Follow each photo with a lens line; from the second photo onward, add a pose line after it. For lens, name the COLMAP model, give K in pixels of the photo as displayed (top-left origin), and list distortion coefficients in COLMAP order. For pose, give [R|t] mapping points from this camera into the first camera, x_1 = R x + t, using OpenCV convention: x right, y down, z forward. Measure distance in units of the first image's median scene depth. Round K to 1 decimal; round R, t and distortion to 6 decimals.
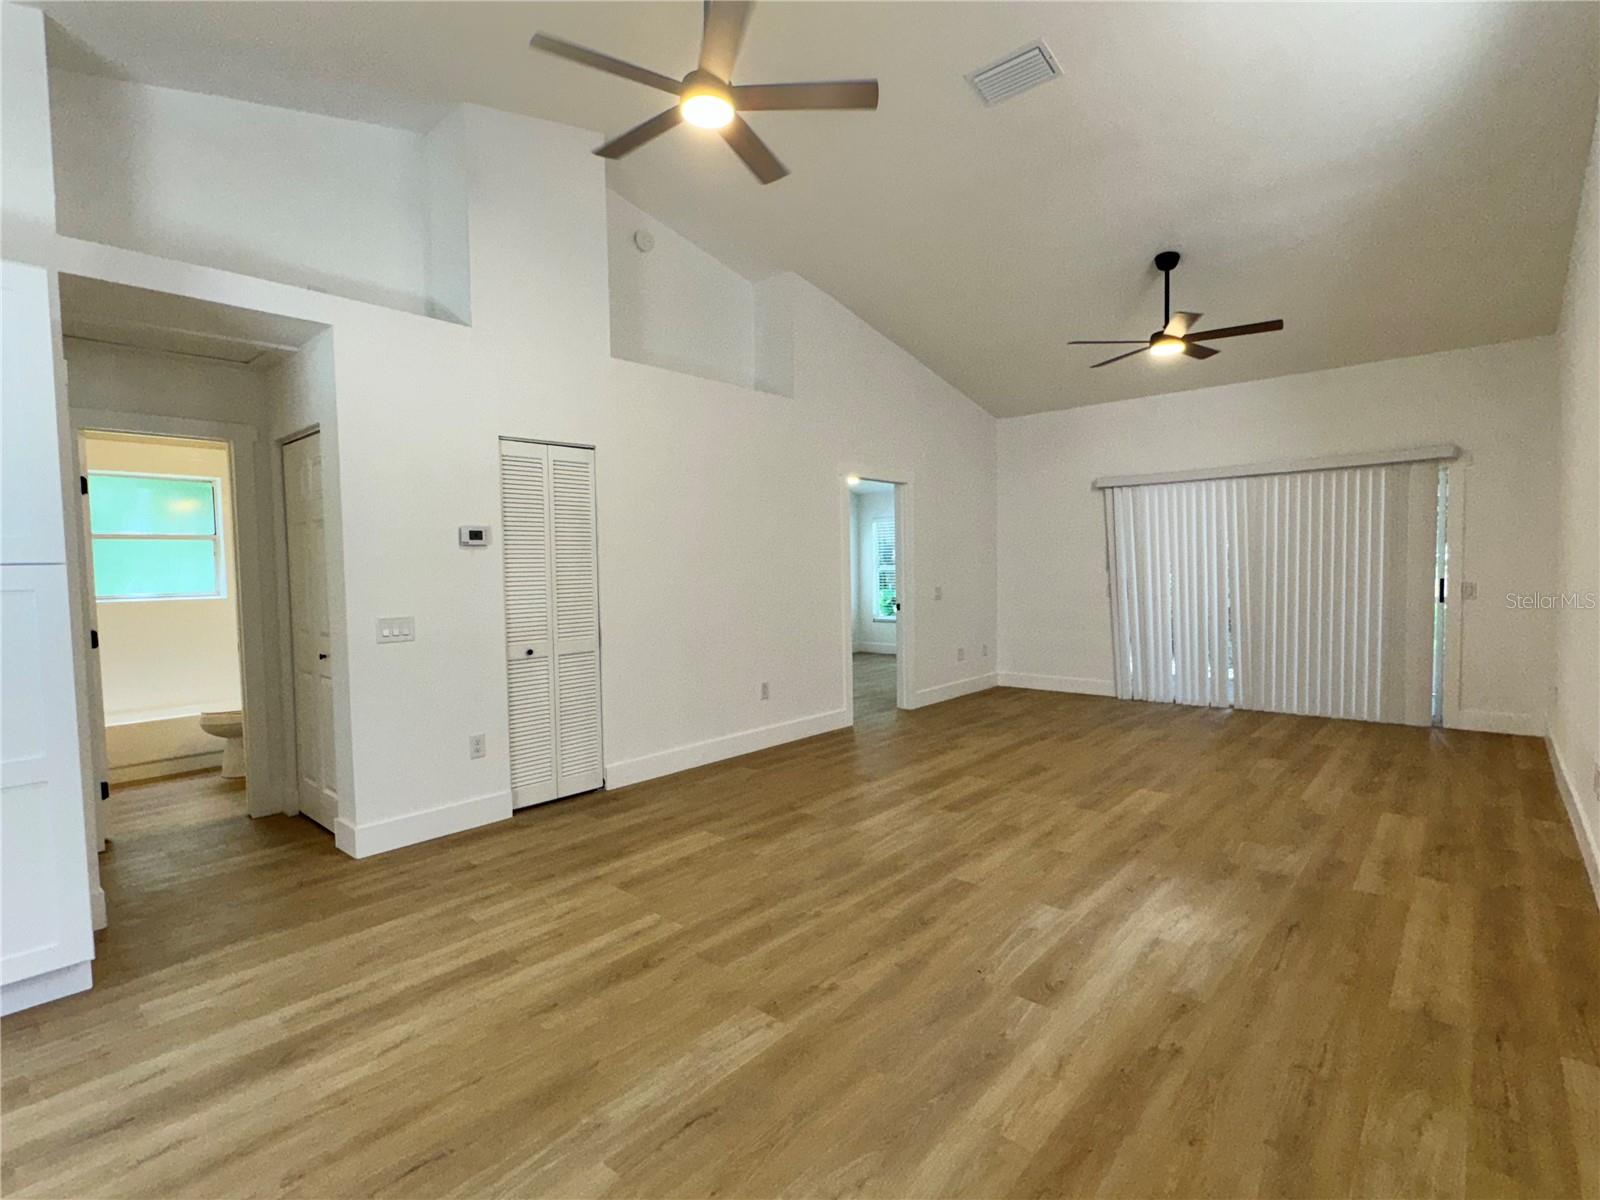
lens RADIAL K [[779.9, 0, 800.0], [0, 779.9, 600.0], [0, 0, 1]] dist [-0.002959, -0.000750]
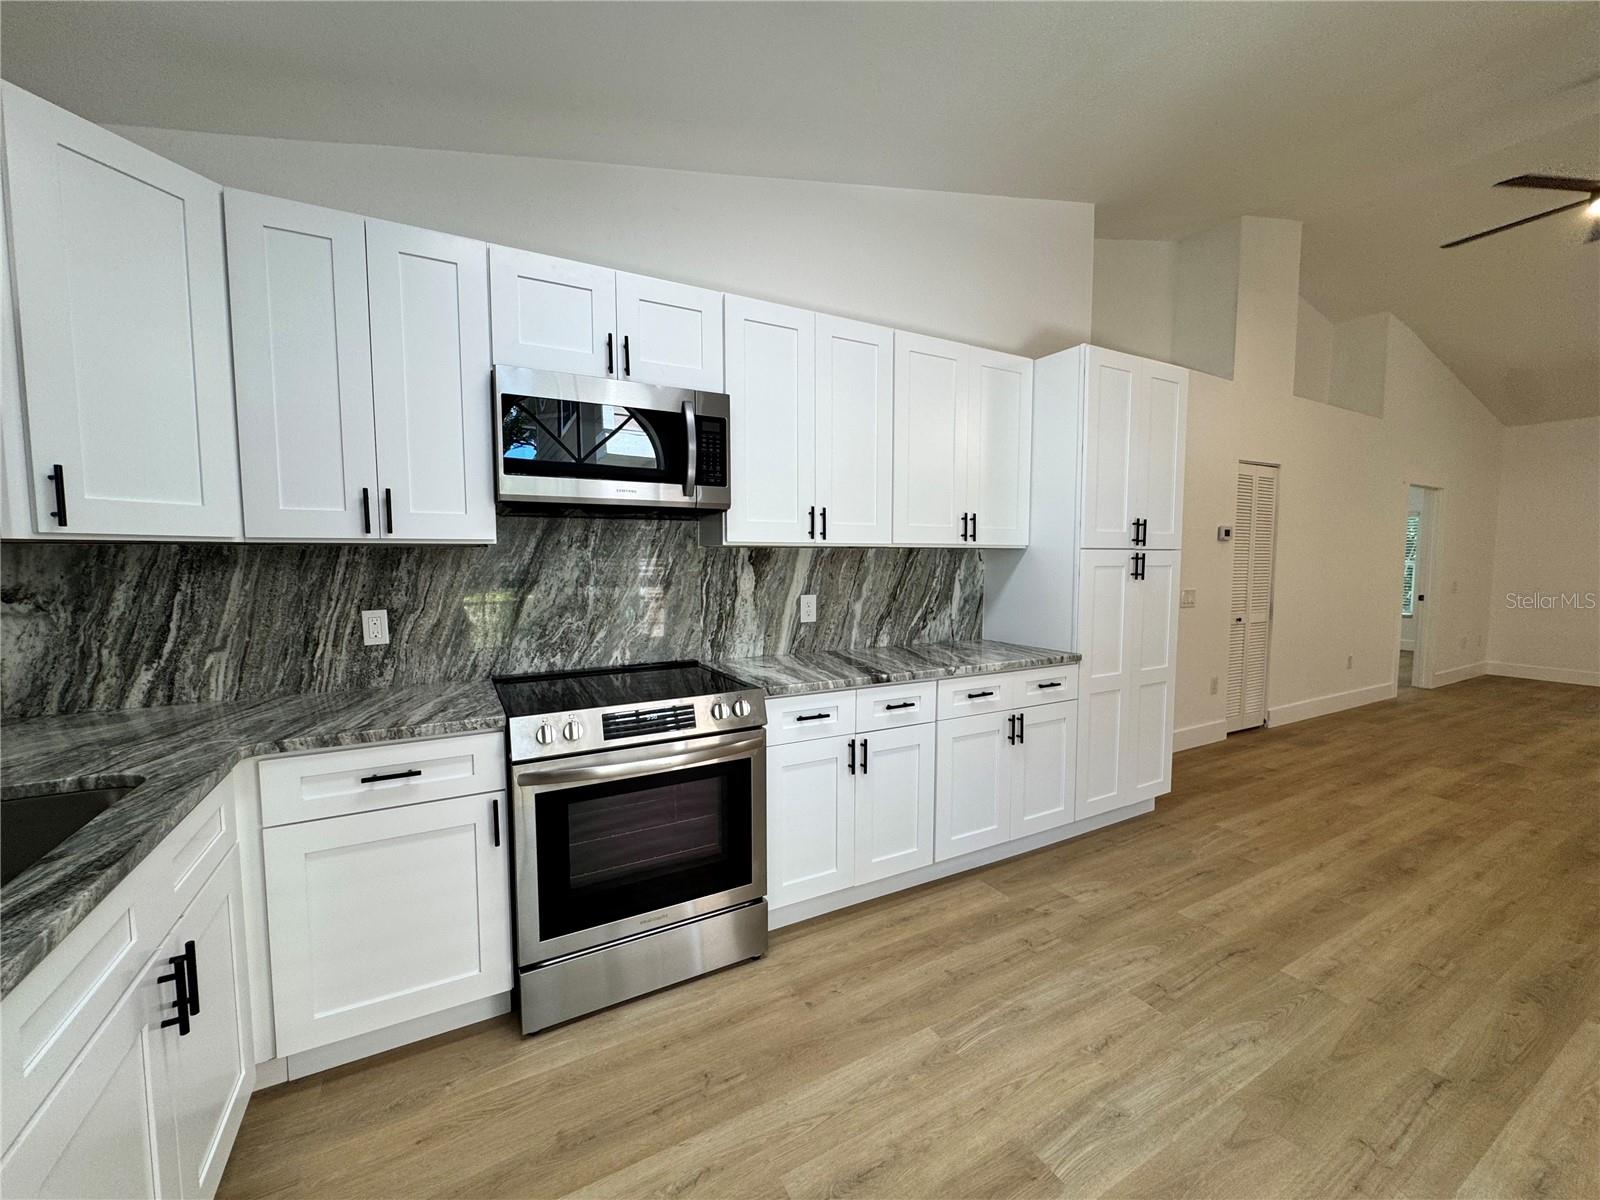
lens RADIAL K [[638.7, 0, 800.0], [0, 638.7, 600.0], [0, 0, 1]] dist [-0.002342, 0.000294]
pose [[0.941850, 0.039416, -0.333713, -0.846176], [-0.032402, 0.999122, 0.026561, 0.033859], [0.334467, -0.014204, 0.942301, -0.360201]]
